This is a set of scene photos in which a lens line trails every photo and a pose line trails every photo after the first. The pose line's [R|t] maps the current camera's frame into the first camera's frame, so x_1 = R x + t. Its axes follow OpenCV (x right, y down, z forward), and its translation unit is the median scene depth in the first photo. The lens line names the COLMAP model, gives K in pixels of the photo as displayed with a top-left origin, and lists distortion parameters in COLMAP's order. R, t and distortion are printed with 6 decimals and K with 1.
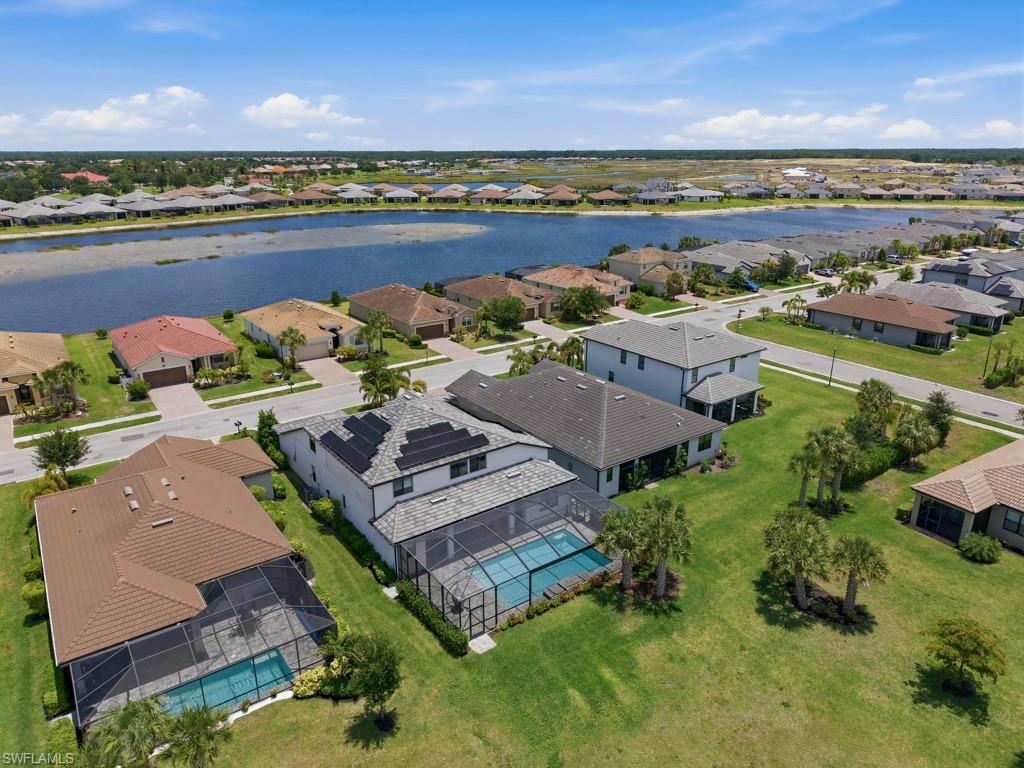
lens RADIAL K [[673.9, 0, 513.7], [0, 673.9, 384.9], [0, 0, 1]] dist [0.010090, -0.007086]
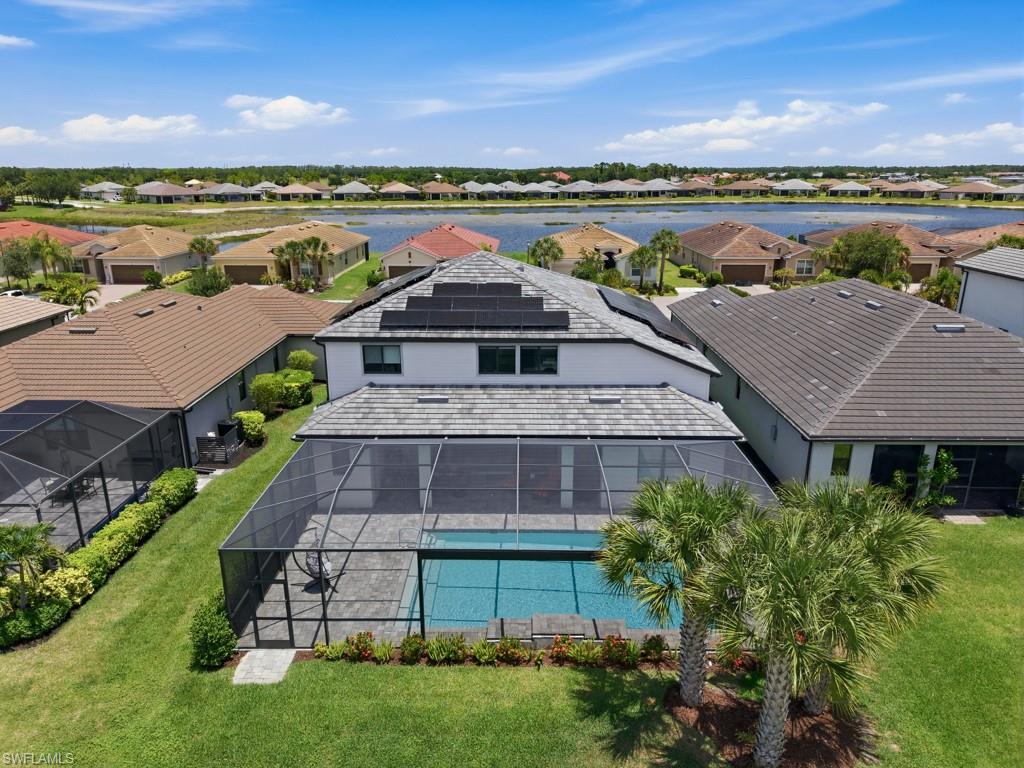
lens RADIAL K [[673.9, 0, 509.9], [0, 673.9, 380.0], [0, 0, 1]] dist [0.010090, -0.007086]
pose [[0.798669, 0.172256, -0.576590, 0.231367], [-0.188651, 0.981525, 0.031918, 0.116721], [0.571436, 0.083282, 0.816410, 0.539827]]
